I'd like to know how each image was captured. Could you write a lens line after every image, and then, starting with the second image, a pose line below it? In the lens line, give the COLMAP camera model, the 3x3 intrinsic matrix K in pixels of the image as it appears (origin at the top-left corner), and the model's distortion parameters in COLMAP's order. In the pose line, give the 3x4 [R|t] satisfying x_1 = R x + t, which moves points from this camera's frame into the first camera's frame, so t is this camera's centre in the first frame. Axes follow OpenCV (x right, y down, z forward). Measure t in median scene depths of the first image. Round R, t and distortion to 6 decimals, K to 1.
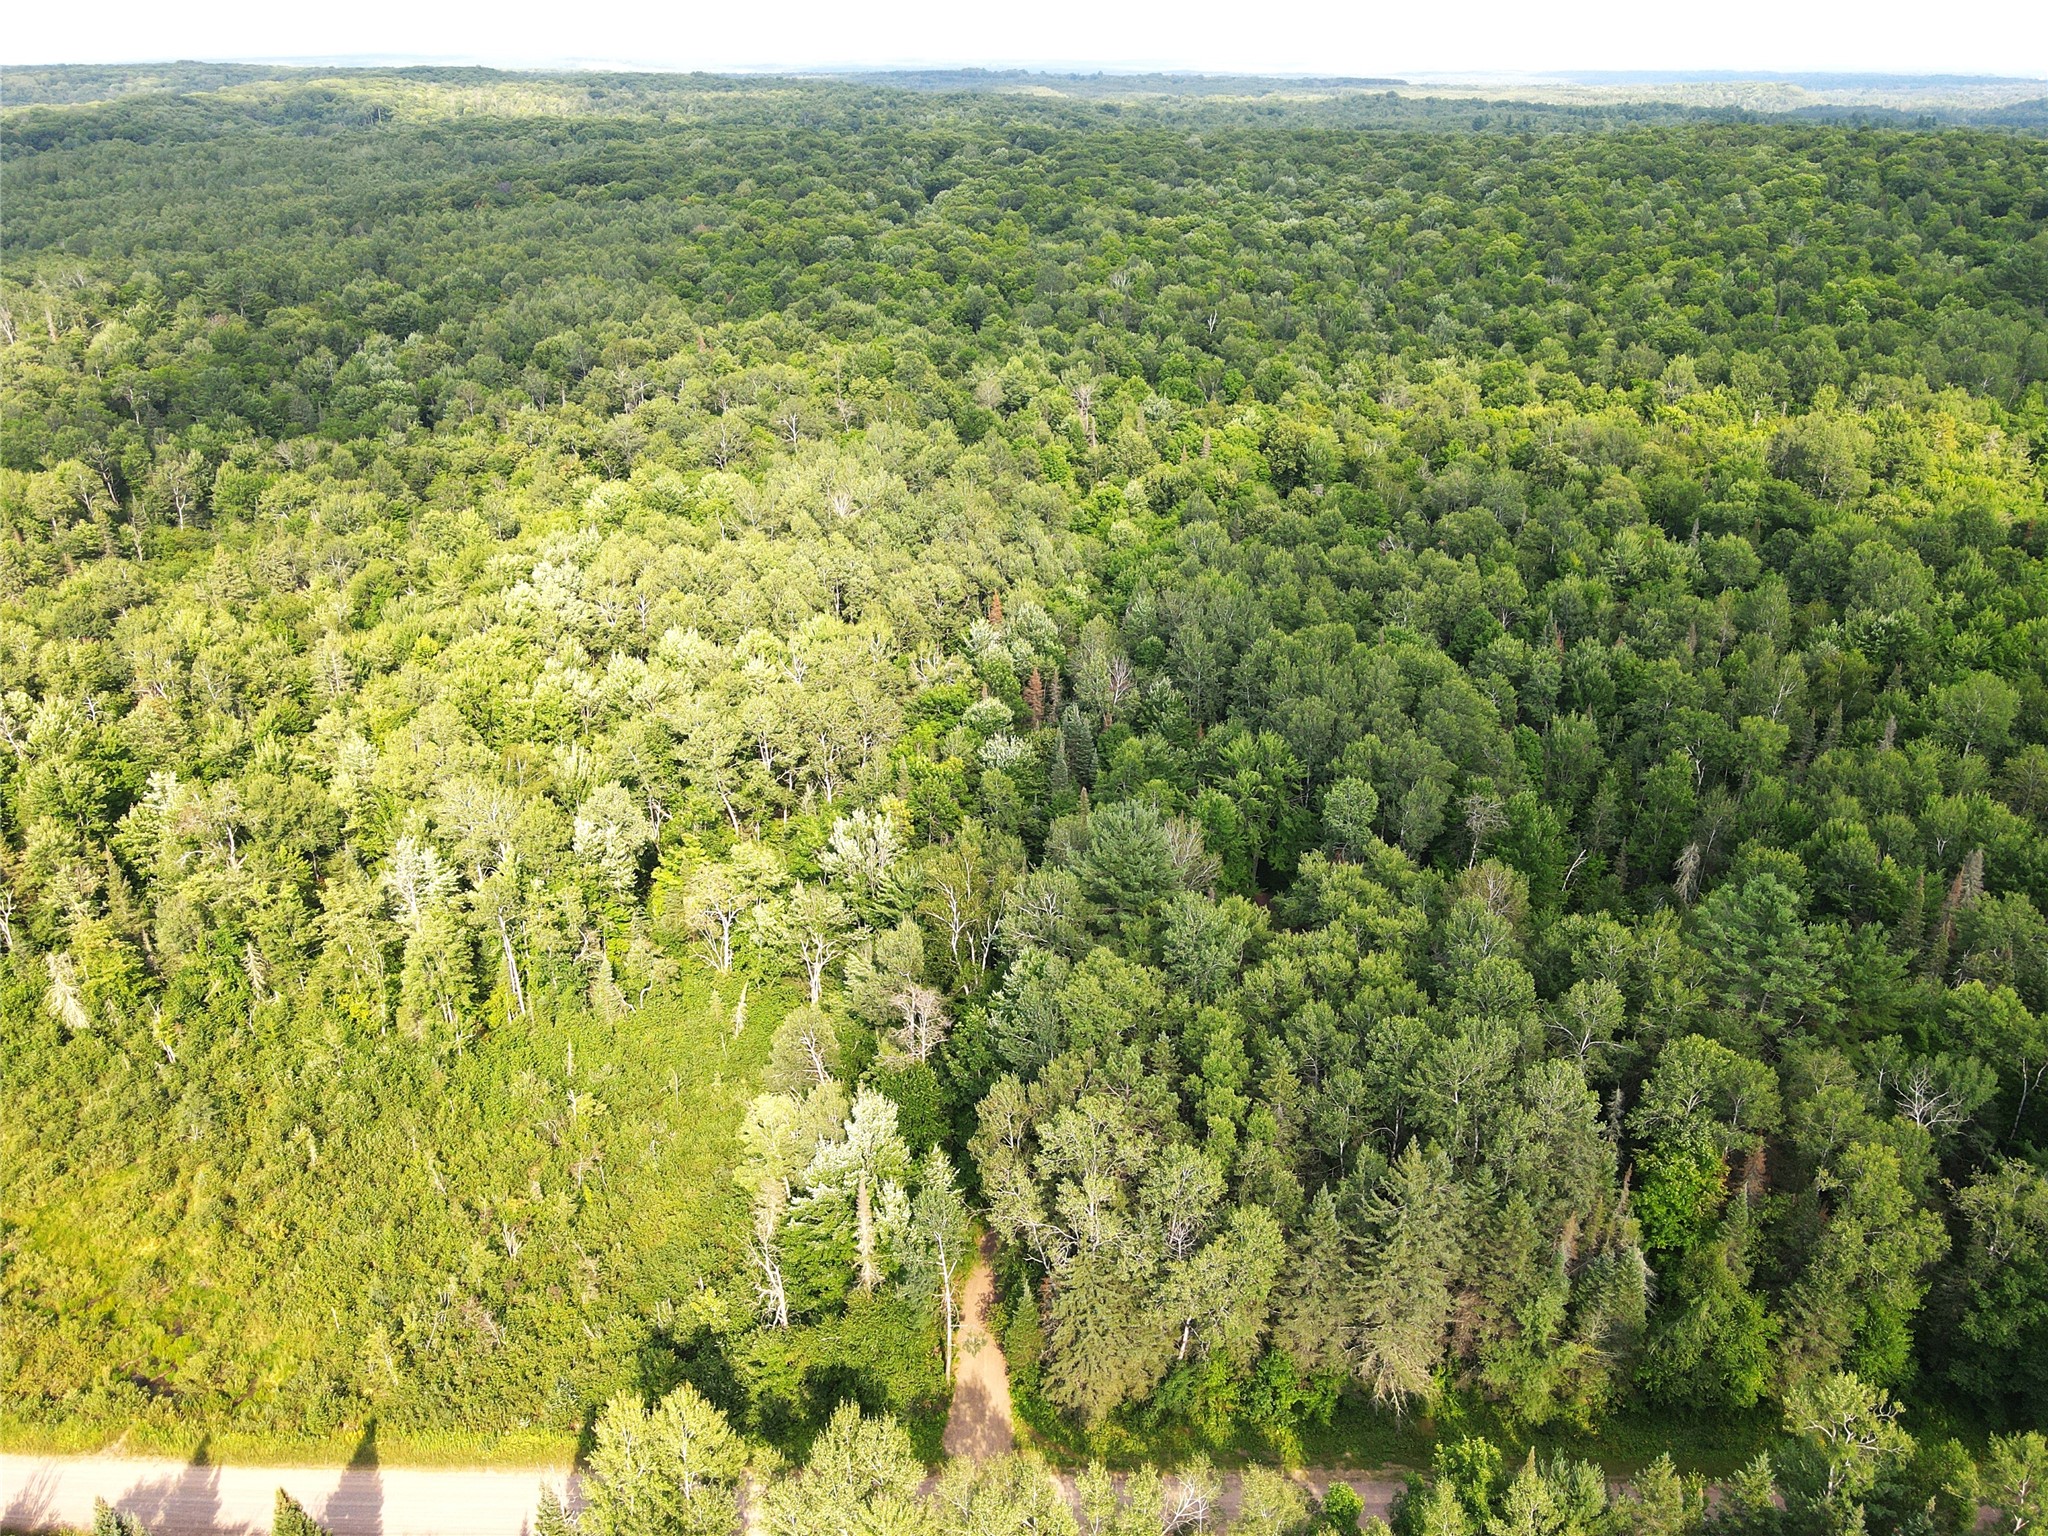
lens RADIAL K [[1506.0, 0, 1023.2], [0, 1506.0, 771.5], [0, 0, 1]] dist [-0.000868, 0.030503]
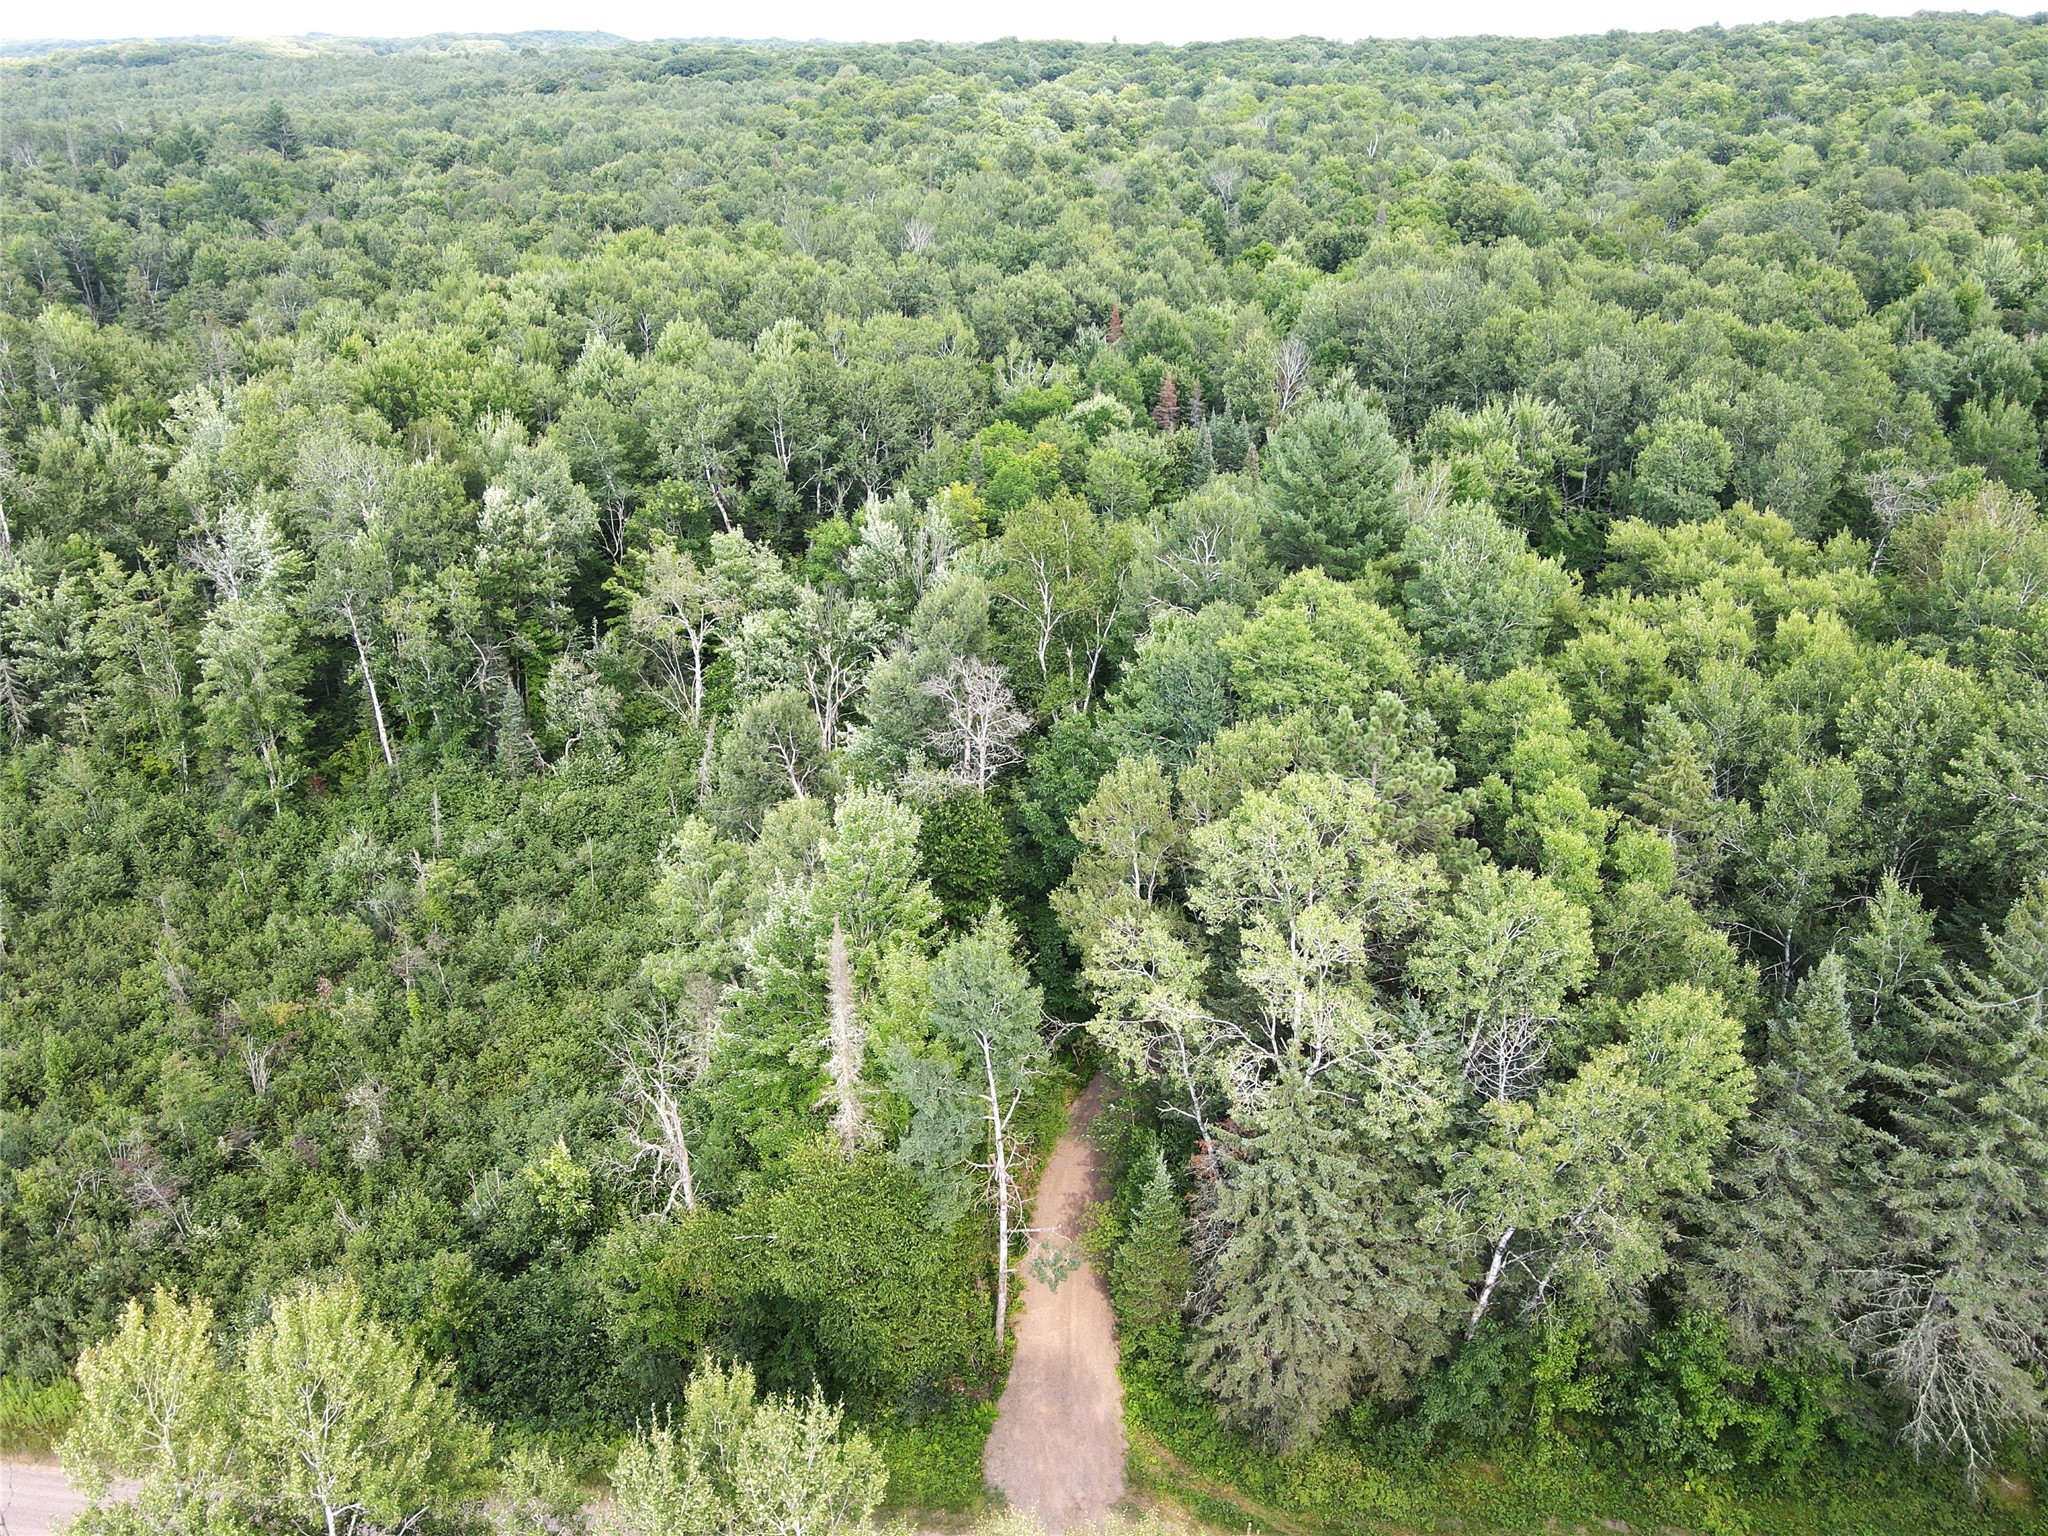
lens RADIAL K [[1506.0, 0, 1023.2], [0, 1506.0, 771.5], [0, 0, 1]] dist [-0.000868, 0.030503]
pose [[0.997348, 0.030735, -0.065976, -0.010200], [-0.030891, 0.999522, -0.001337, 0.151654], [0.065904, 0.003372, 0.997820, 0.351211]]
